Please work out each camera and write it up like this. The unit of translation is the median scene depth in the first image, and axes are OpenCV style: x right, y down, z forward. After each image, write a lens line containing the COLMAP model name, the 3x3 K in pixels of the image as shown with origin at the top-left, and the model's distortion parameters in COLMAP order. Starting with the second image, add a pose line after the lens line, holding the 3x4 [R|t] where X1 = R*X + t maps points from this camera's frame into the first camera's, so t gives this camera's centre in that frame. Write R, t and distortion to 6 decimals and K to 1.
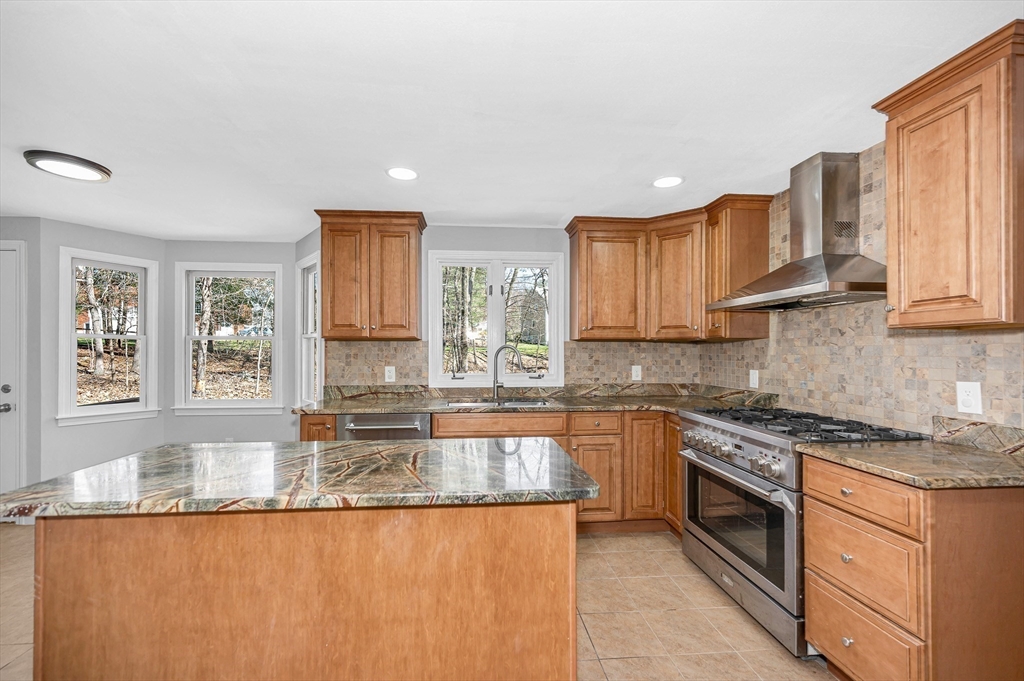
lens RADIAL K [[422.6, 0, 503.0], [0, 422.6, 347.0], [0, 0, 1]] dist [-0.001124, -0.000142]
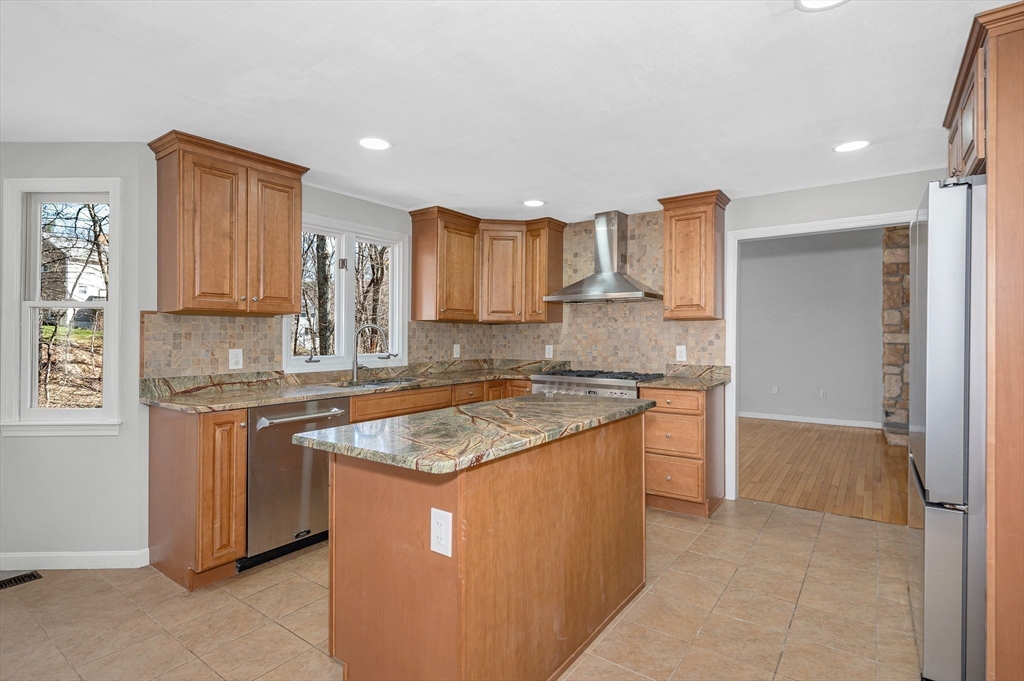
lens RADIAL K [[504.8, 0, 512.9], [0, 504.8, 334.1], [0, 0, 1]] dist [0.000297, -0.000732]
pose [[0.655014, 0.002109, 0.755614, -0.762685], [-0.006630, 0.999974, 0.002956, 0.014570], [-0.755588, -0.006946, 0.655011, 0.007620]]
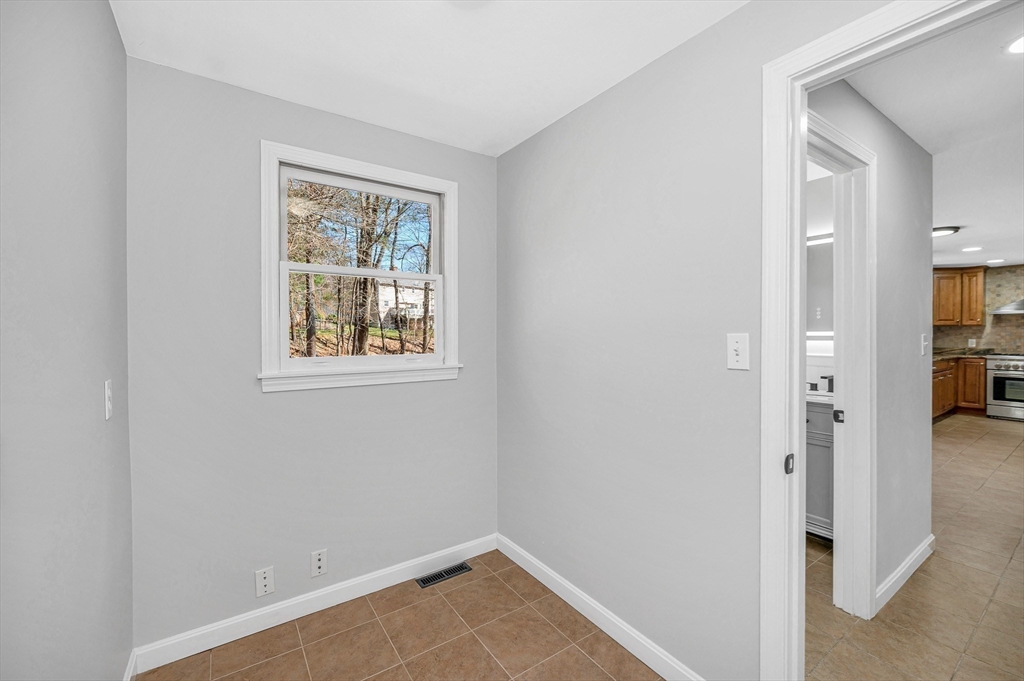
lens RADIAL K [[410.7, 0, 516.4], [0, 410.7, 333.6], [0, 0, 1]] dist [-0.000967, -0.000033]
pose [[0.875911, -0.003120, 0.482462, -2.818557], [-0.001158, 0.999963, 0.008569, 0.007000], [-0.482471, -0.008065, 0.875875, 0.238934]]
